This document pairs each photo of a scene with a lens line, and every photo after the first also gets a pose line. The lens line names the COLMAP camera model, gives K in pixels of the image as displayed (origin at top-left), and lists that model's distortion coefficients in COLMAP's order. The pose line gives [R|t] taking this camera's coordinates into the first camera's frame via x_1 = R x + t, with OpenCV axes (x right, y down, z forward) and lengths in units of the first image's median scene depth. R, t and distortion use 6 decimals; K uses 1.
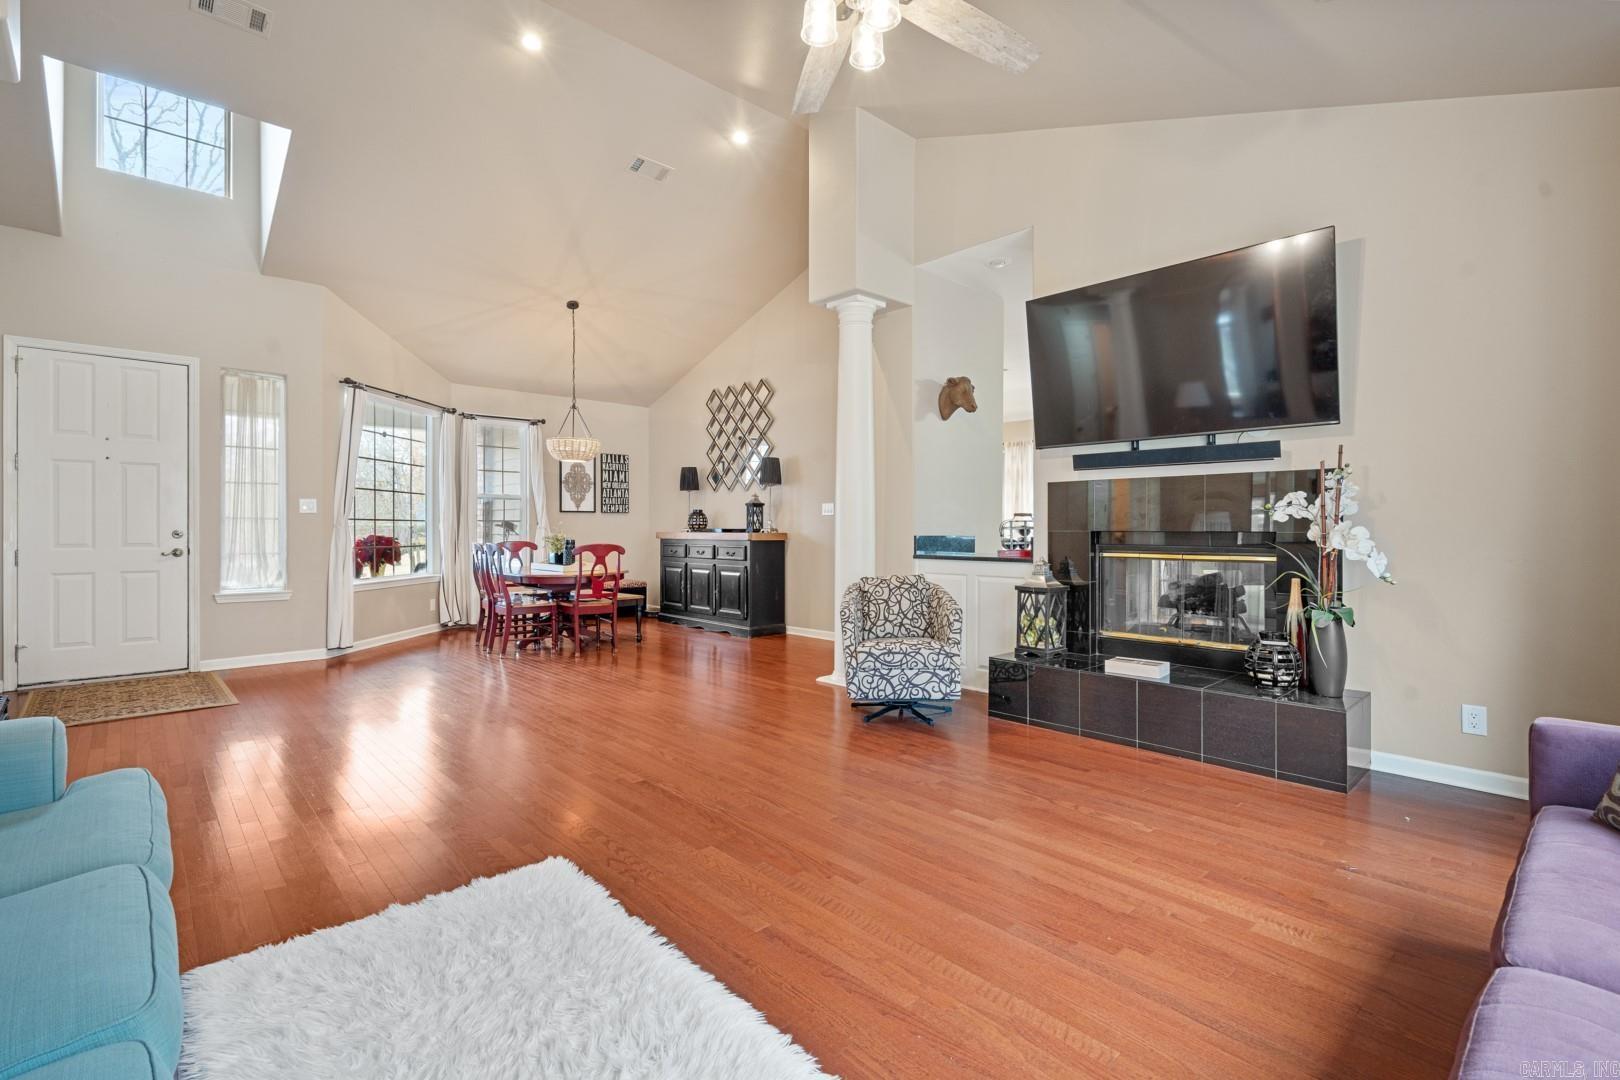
lens RADIAL K [[739.5, 0, 803.4], [0, 739.5, 528.6], [0, 0, 1]] dist [-0.001523, -0.000554]
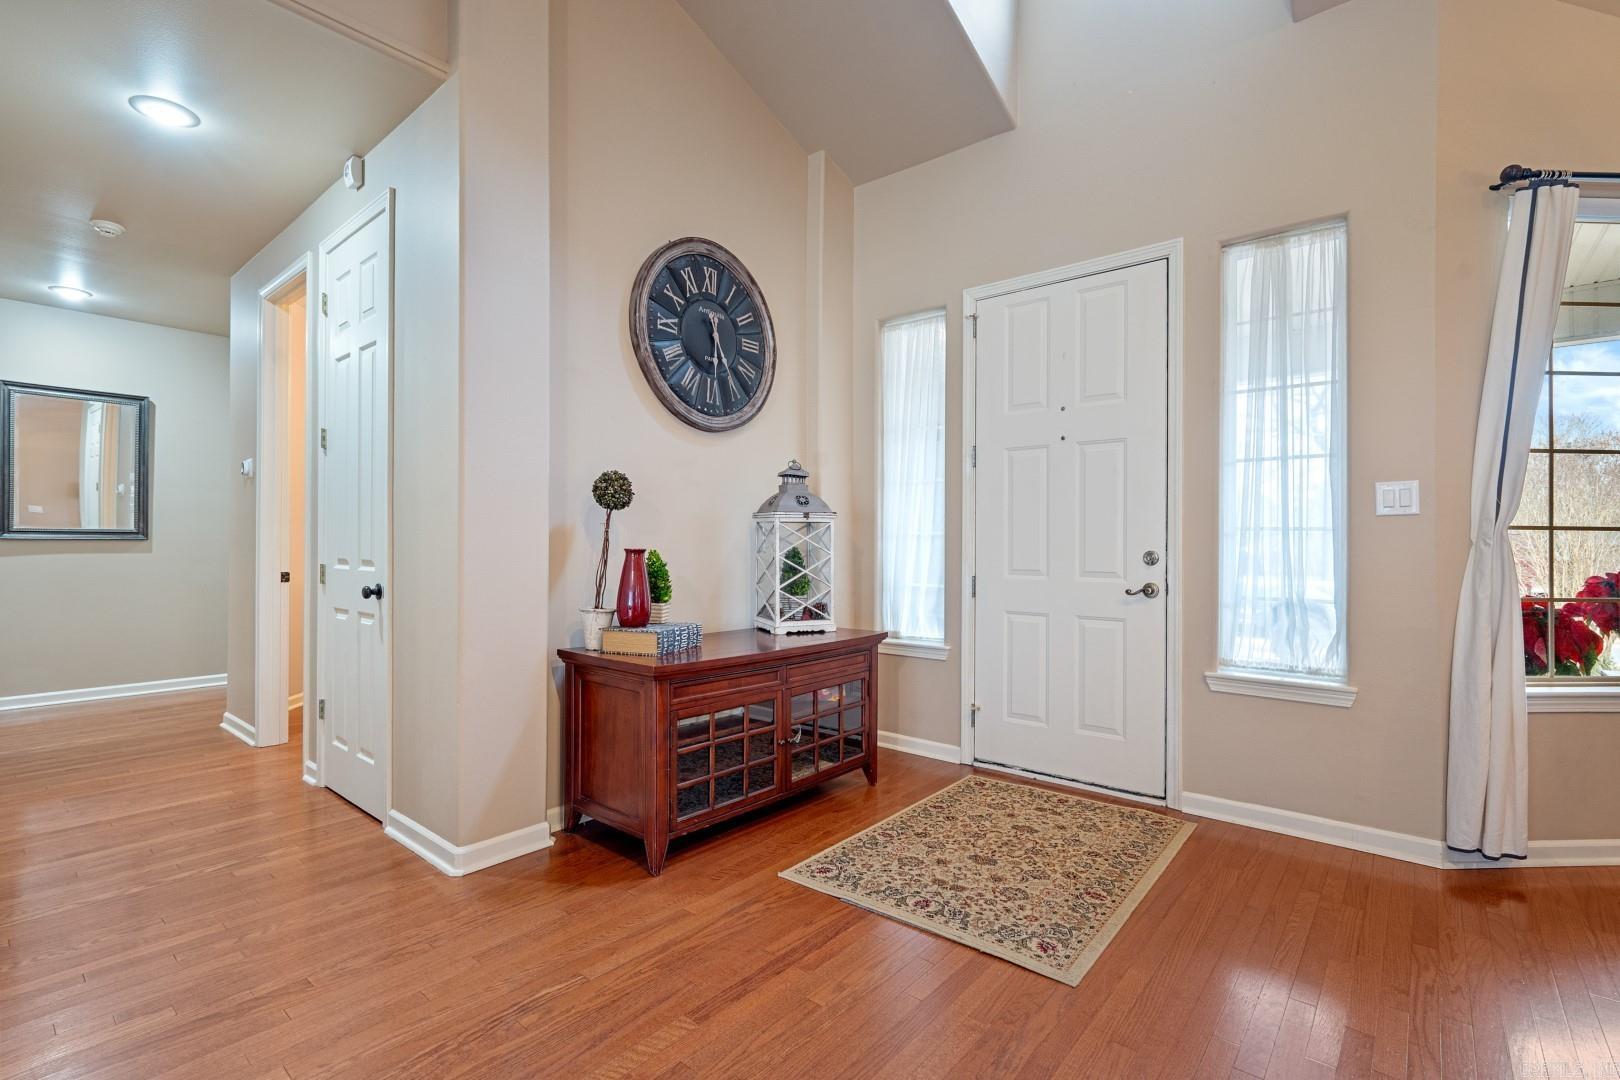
lens RADIAL K [[734.9, 0, 807.7], [0, 734.9, 541.3], [0, 0, 1]] dist [-0.000537, 0.000446]
pose [[0.131599, -0.003218, -0.991298, -0.248189], [-0.006797, 0.999968, -0.004148, -0.001099], [0.991280, 0.007284, 0.131573, 0.514231]]
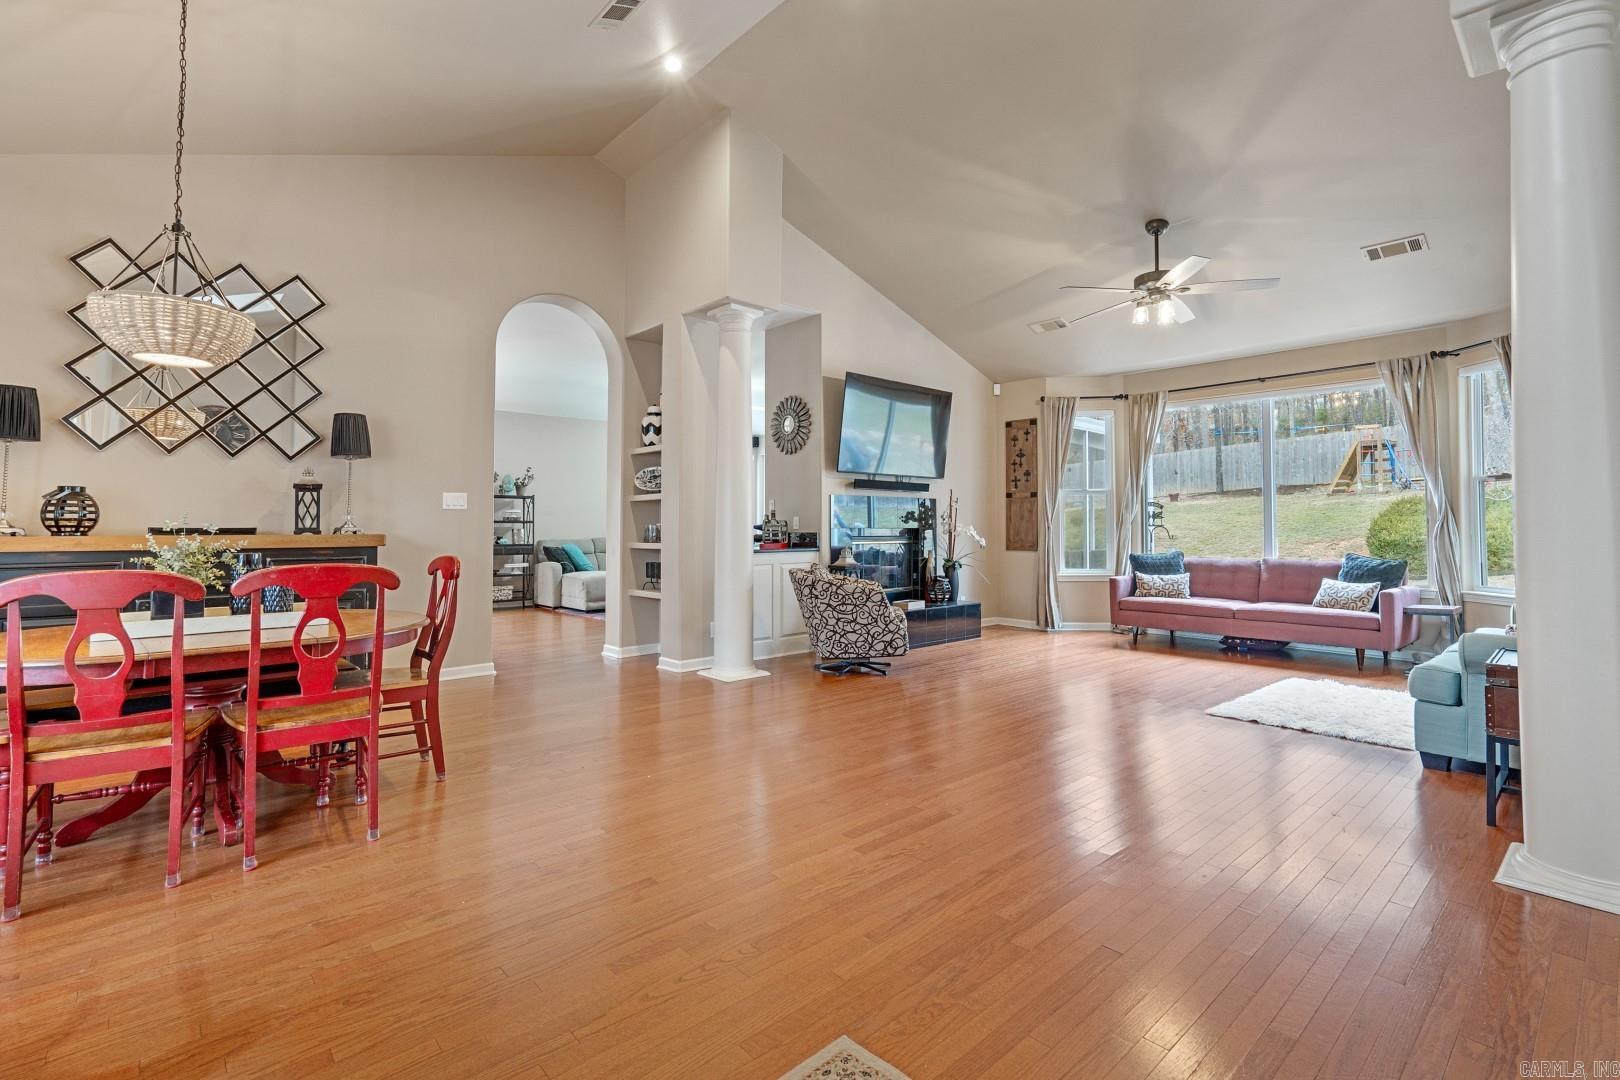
lens RADIAL K [[746.0, 0, 811.1], [0, 746.0, 504.6], [0, 0, 1]] dist [-0.001420, 0.000639]
pose [[0.001922, 0.030075, 0.999546, -0.715481], [0.002856, 0.999543, -0.030080, 0.000517], [-0.999994, 0.002912, 0.001835, 0.650091]]
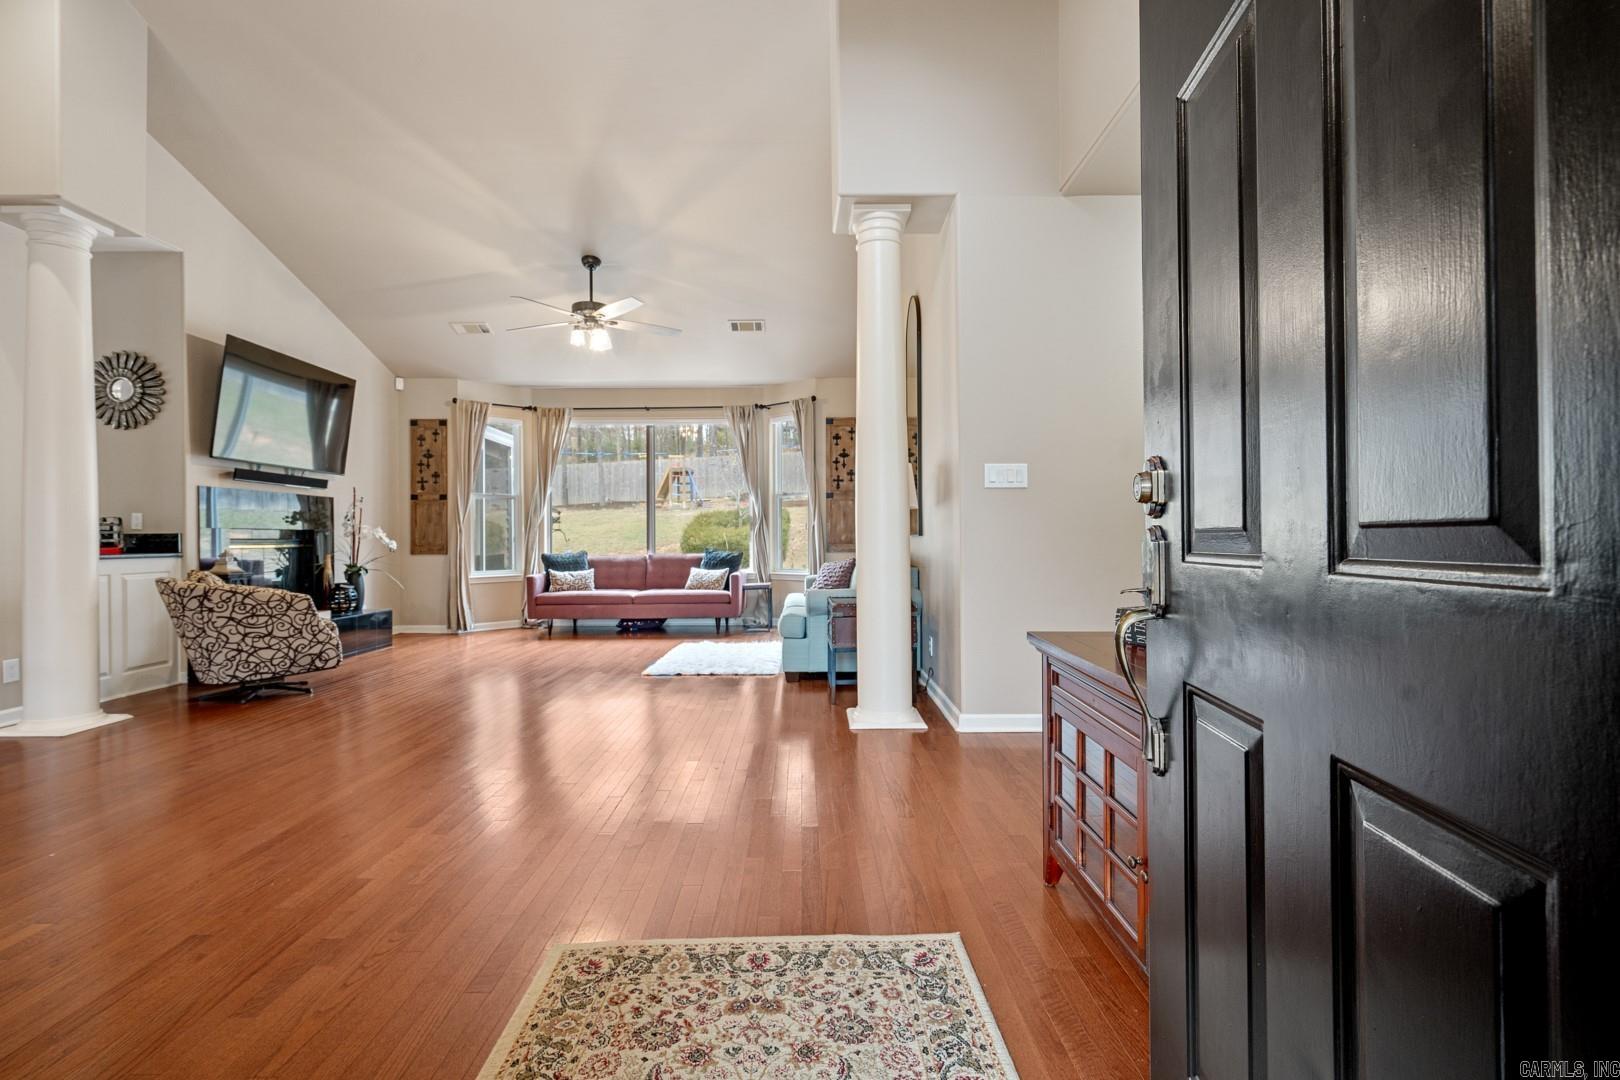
lens RADIAL K [[734.4, 0, 805.2], [0, 734.4, 536.9], [0, 0, 1]] dist [0.001079, 0.000731]
pose [[-0.743276, 0.006339, 0.668955, -0.717110], [0.009209, 0.999957, 0.000757, 0.015734], [-0.668921, 0.006723, -0.743303, 0.766615]]
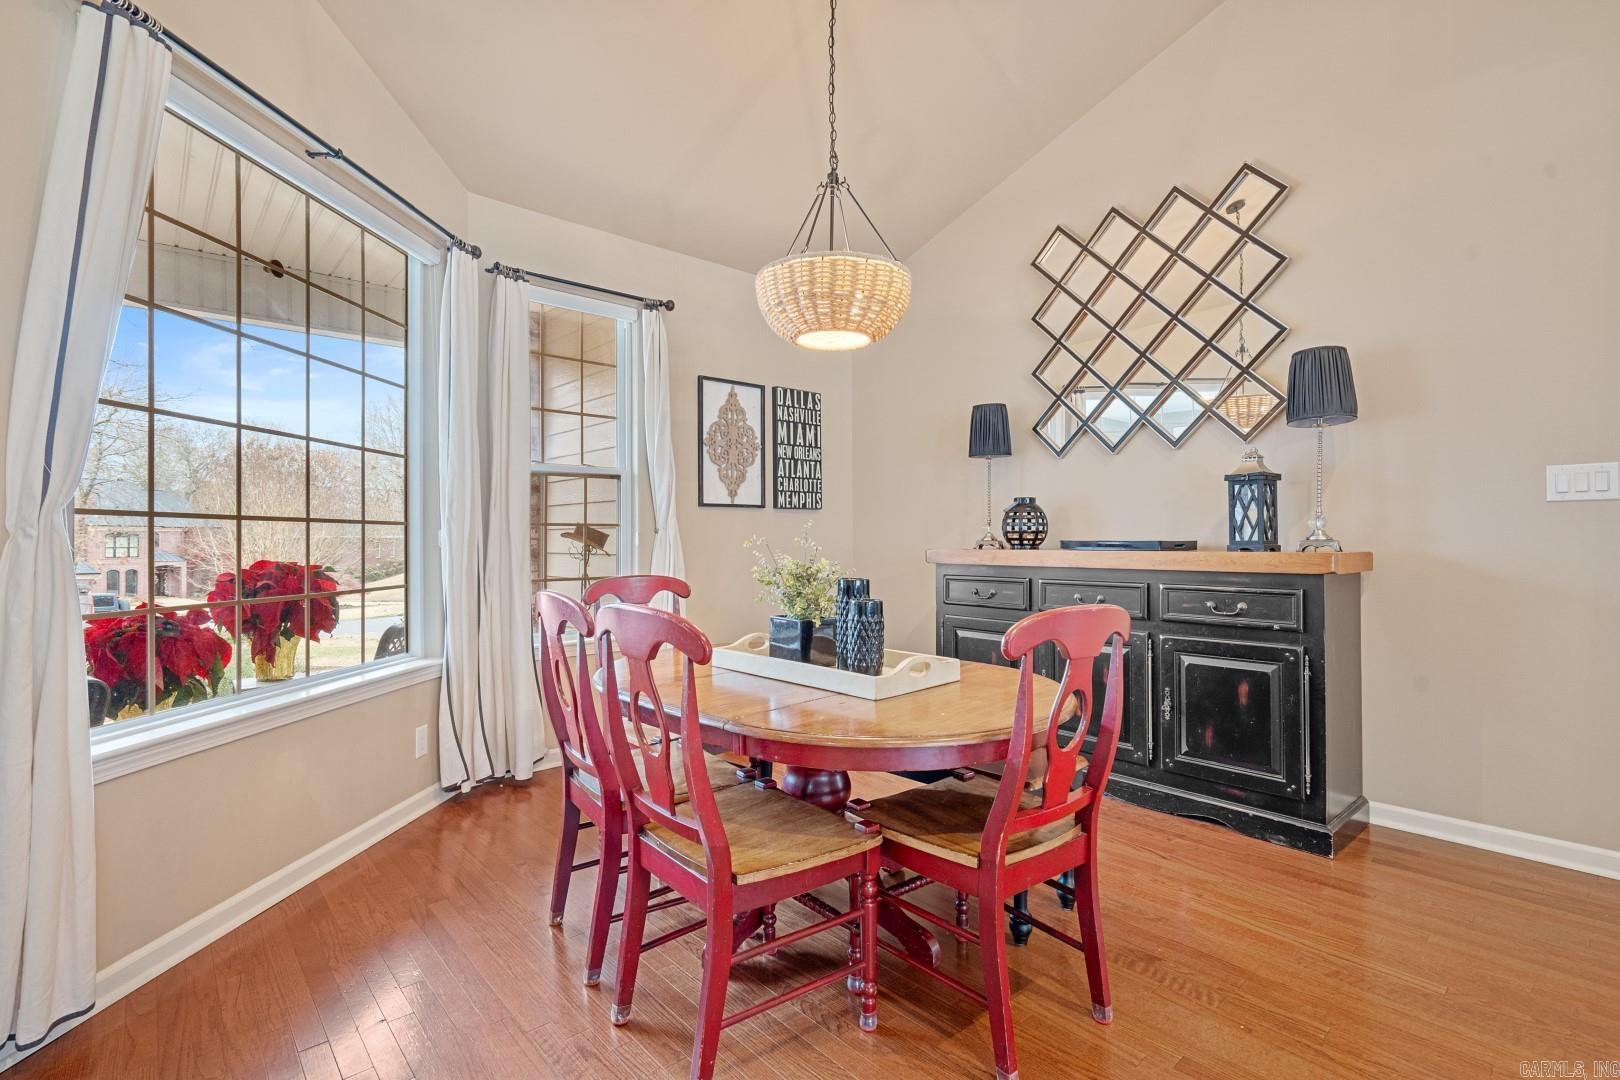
lens RADIAL K [[727.0, 0, 779.4], [0, 727.0, 536.0], [0, 0, 1]] dist [0.000142, 0.000052]
pose [[0.999139, -0.002558, -0.041405, -0.319102], [0.002359, 0.999985, -0.004863, -0.001761], [0.041417, 0.004762, 0.999131, 0.669823]]
